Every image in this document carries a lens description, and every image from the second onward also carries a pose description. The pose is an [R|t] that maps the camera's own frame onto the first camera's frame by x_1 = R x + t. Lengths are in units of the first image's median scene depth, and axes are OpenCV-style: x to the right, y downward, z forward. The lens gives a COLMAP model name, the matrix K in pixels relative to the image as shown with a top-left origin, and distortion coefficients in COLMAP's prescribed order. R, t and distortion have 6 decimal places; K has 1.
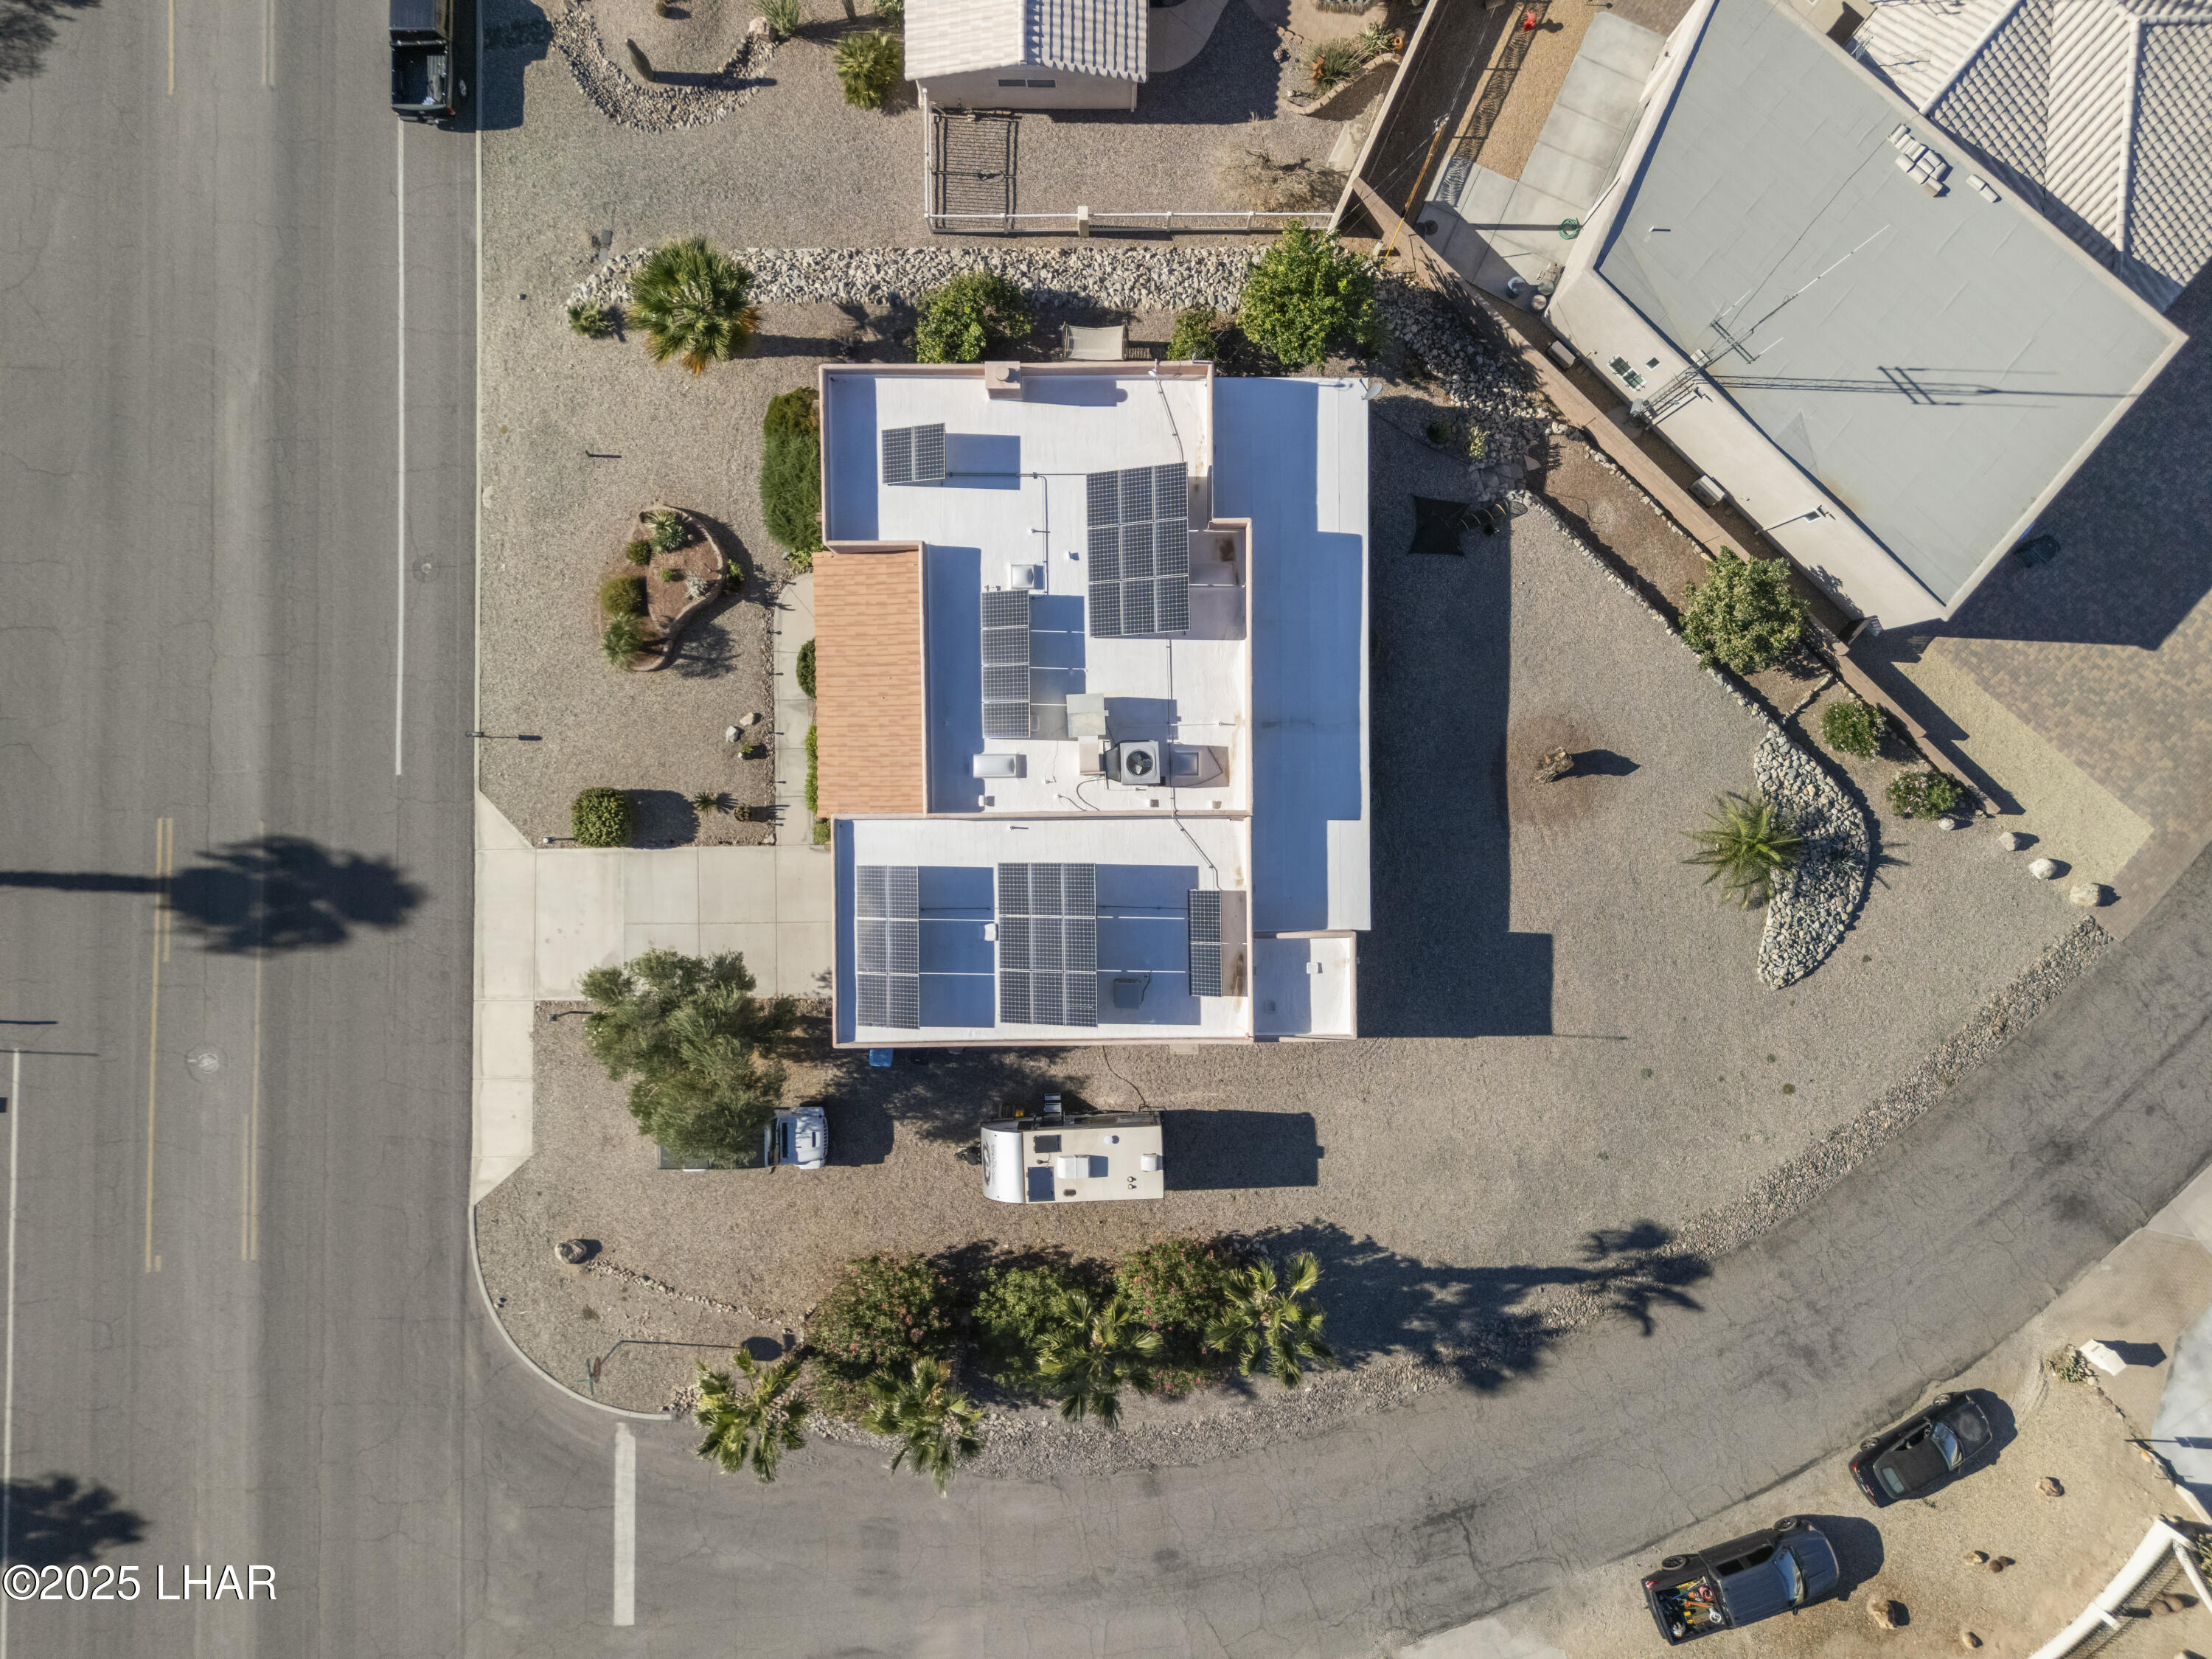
lens RADIAL K [[1603.6, 0, 1103.5], [0, 1603.6, 874.7], [0, 0, 1]] dist [0.087310, -0.081822]
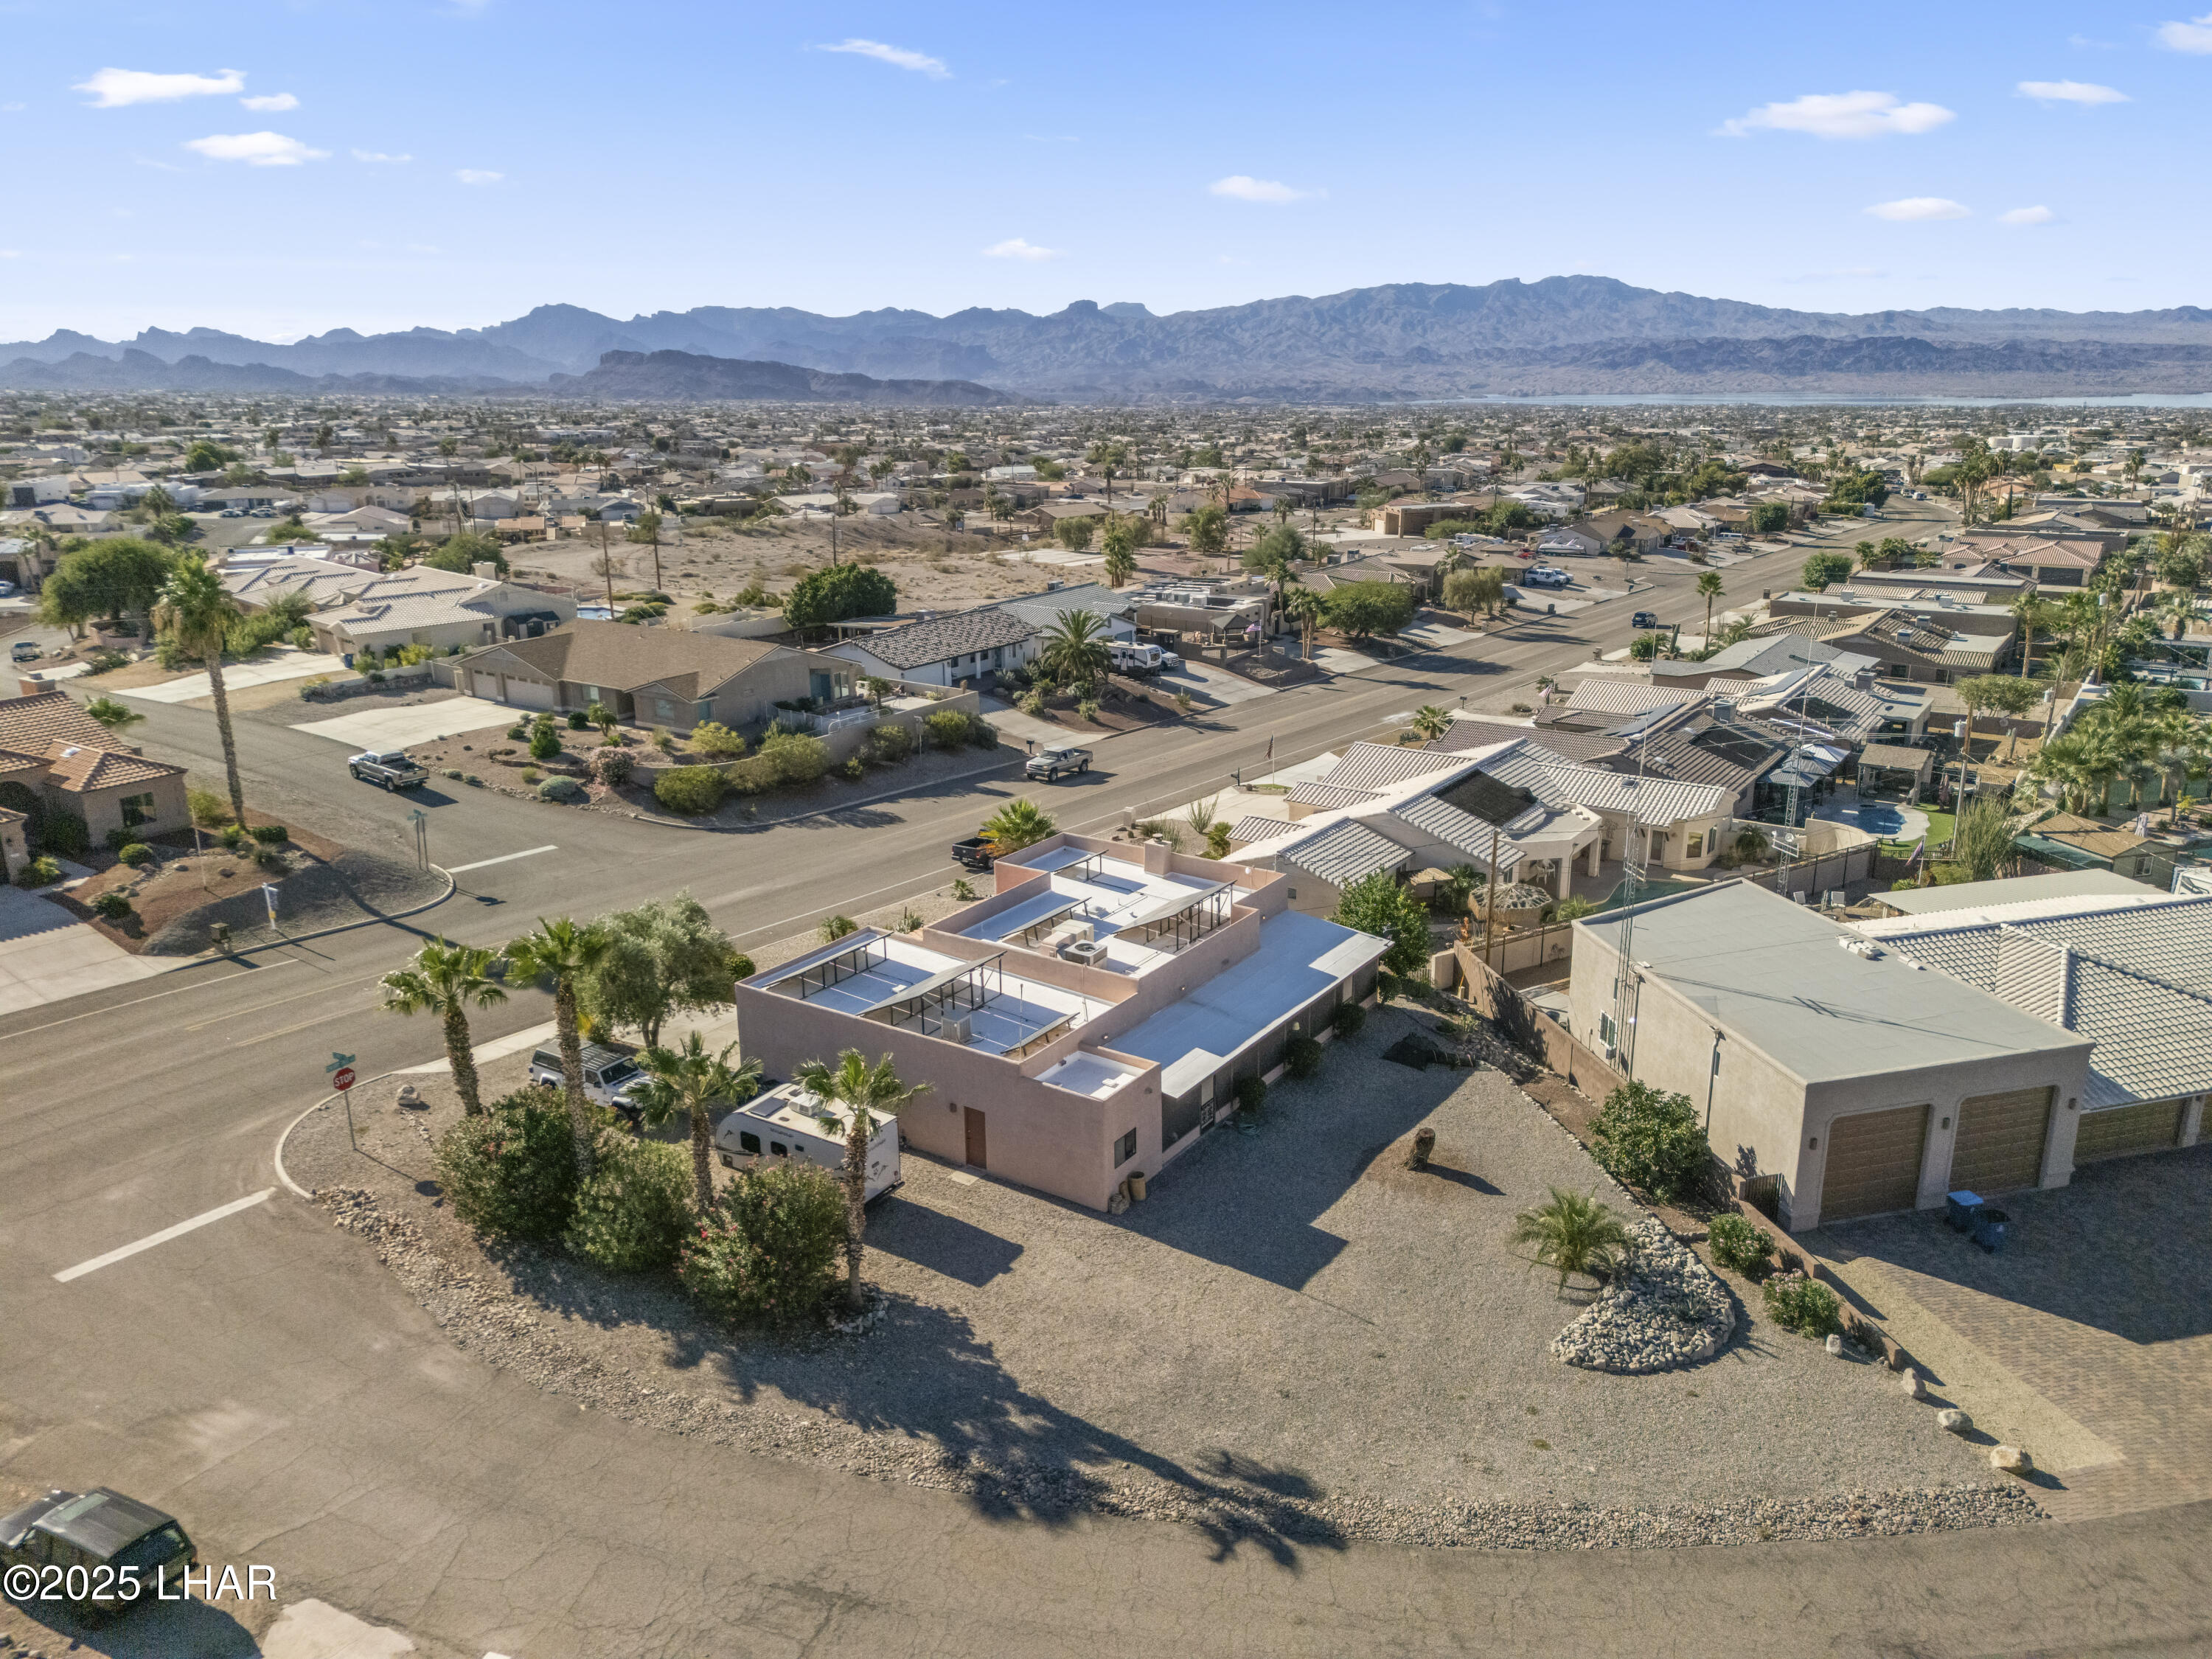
lens RADIAL K [[1603.6, 0, 1103.5], [0, 1603.6, 874.7], [0, 0, 1]] dist [0.087310, -0.081822]
pose [[0.823193, 0.175514, -0.539952, 0.616604], [-0.567732, 0.244714, -0.785999, 0.782694], [-0.005820, 0.953577, 0.301092, 0.515649]]
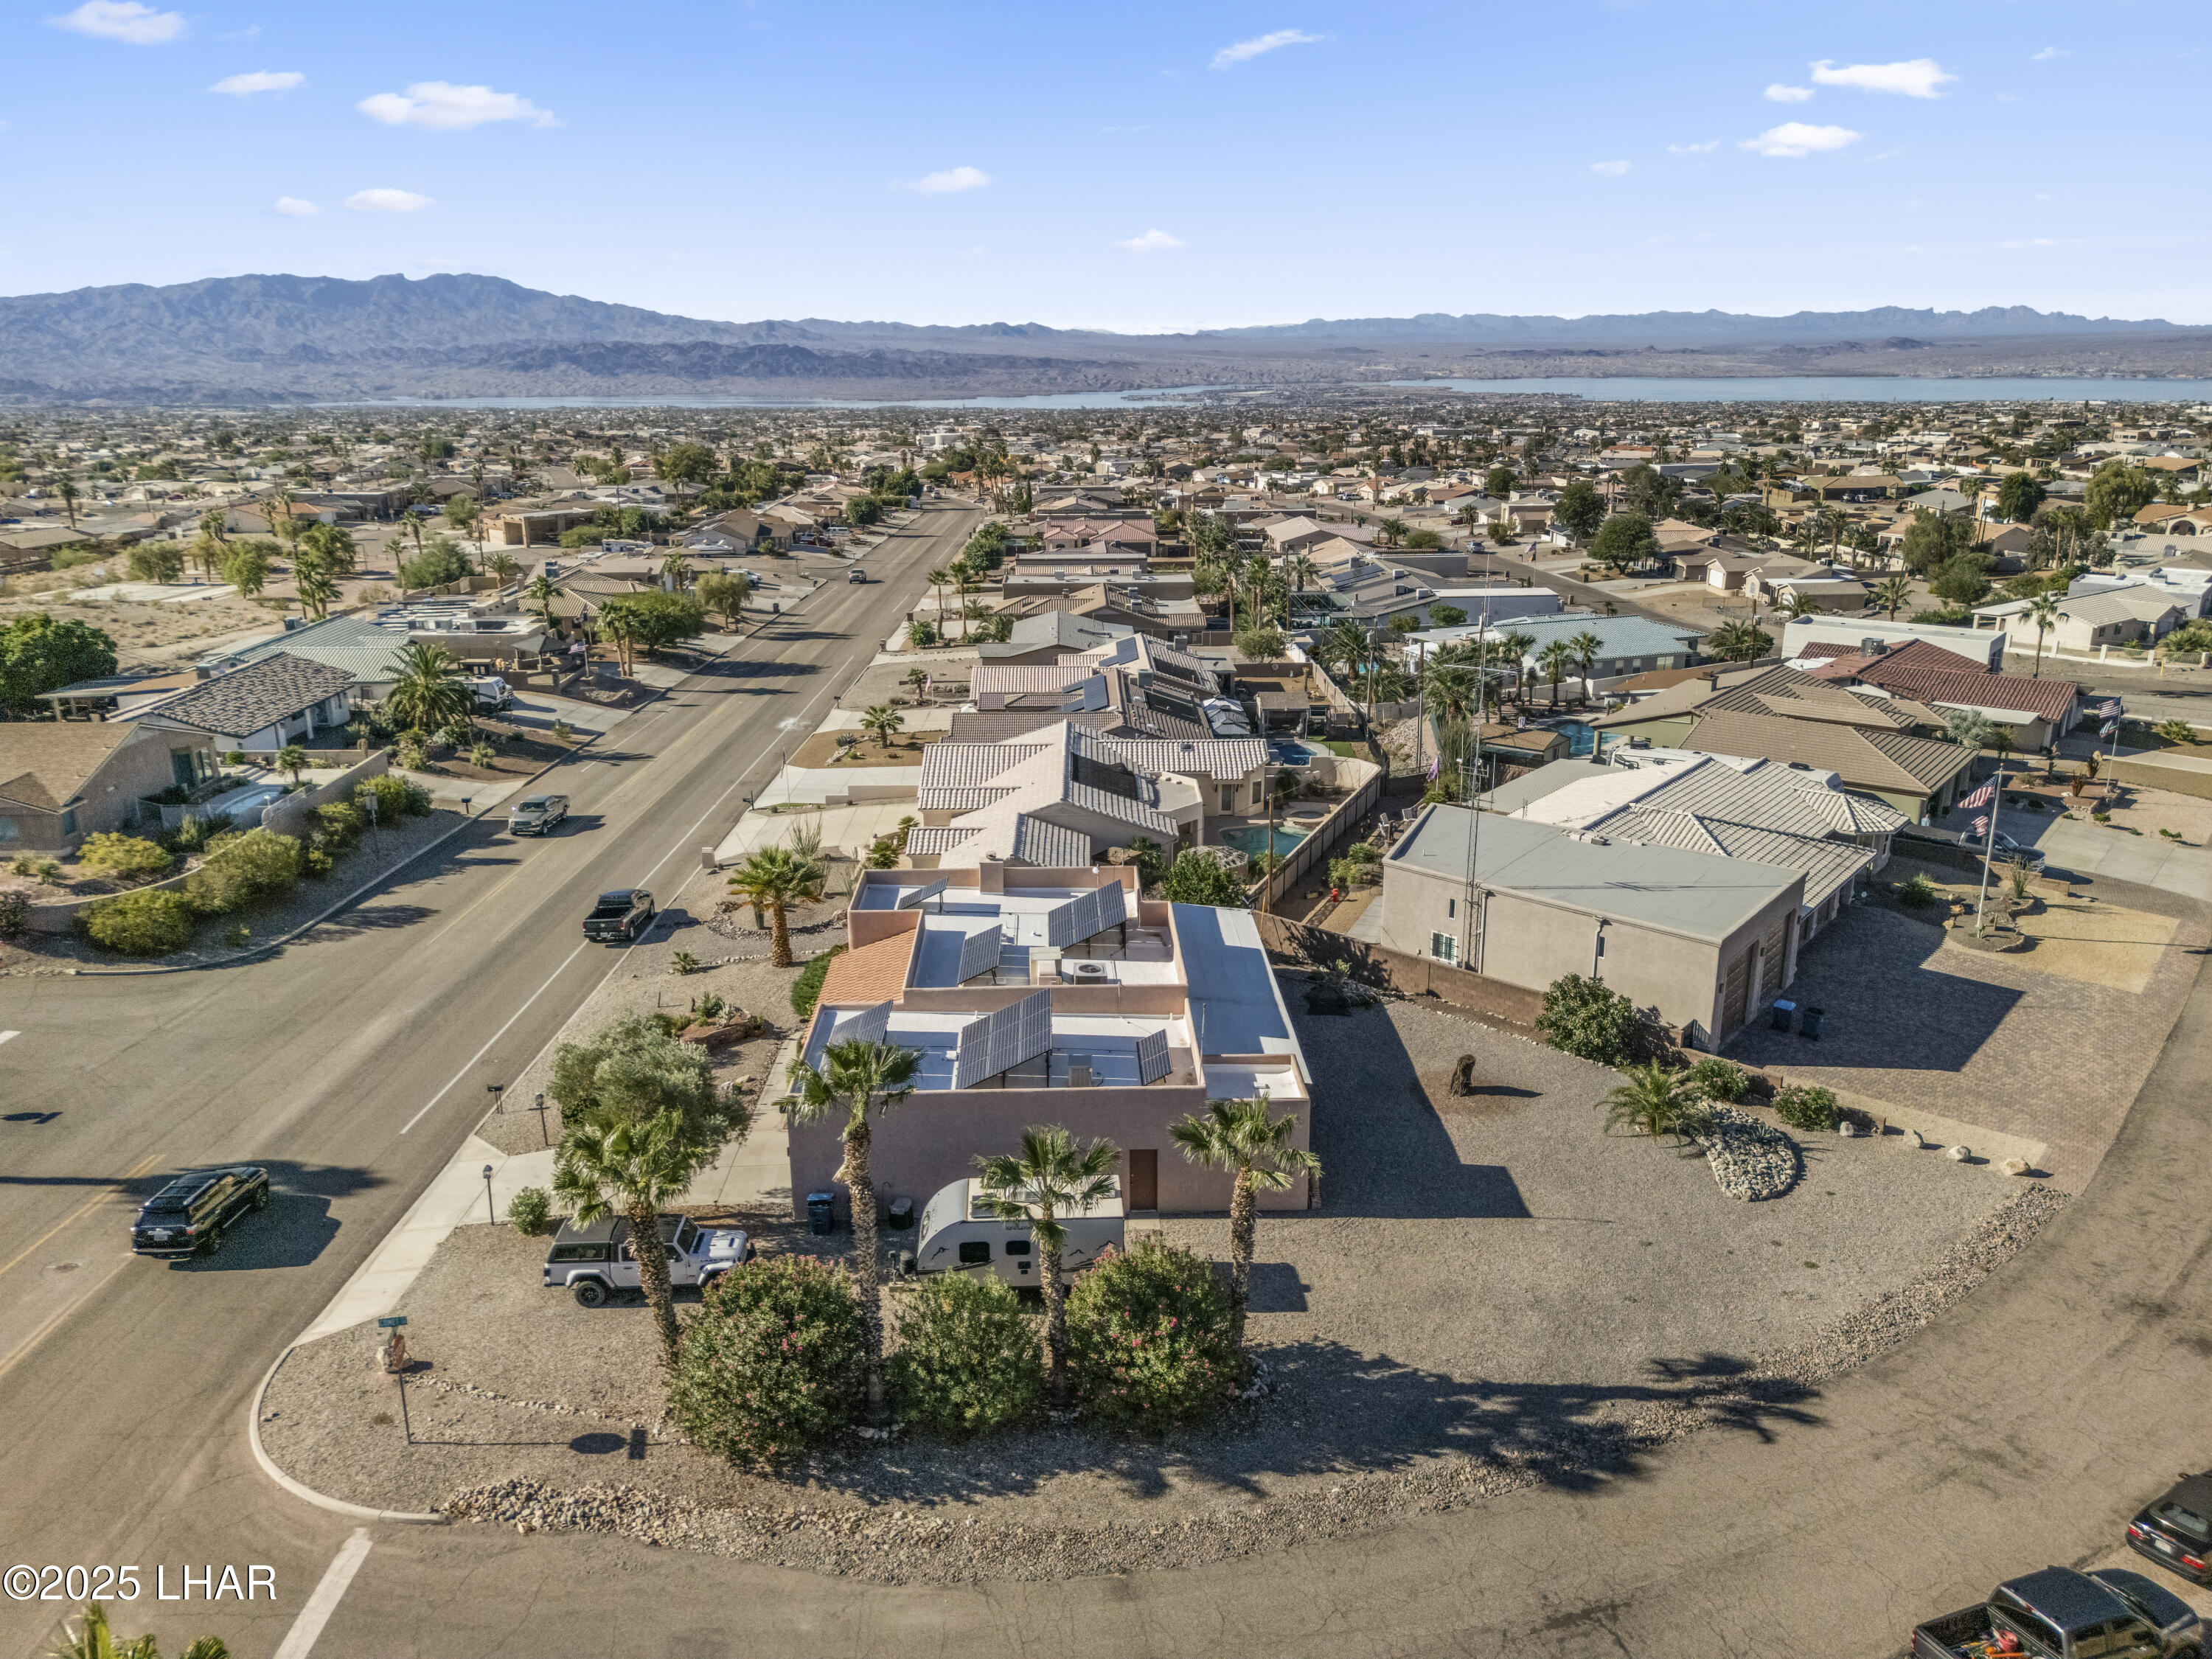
lens RADIAL K [[1603.6, 0, 1103.5], [0, 1603.6, 874.7], [0, 0, 1]] dist [0.087310, -0.081822]
pose [[0.999828, -0.004249, 0.018041, 0.010385], [0.018488, 0.297529, -0.954534, 0.928369], [-0.001312, 0.954703, 0.297556, 0.520740]]
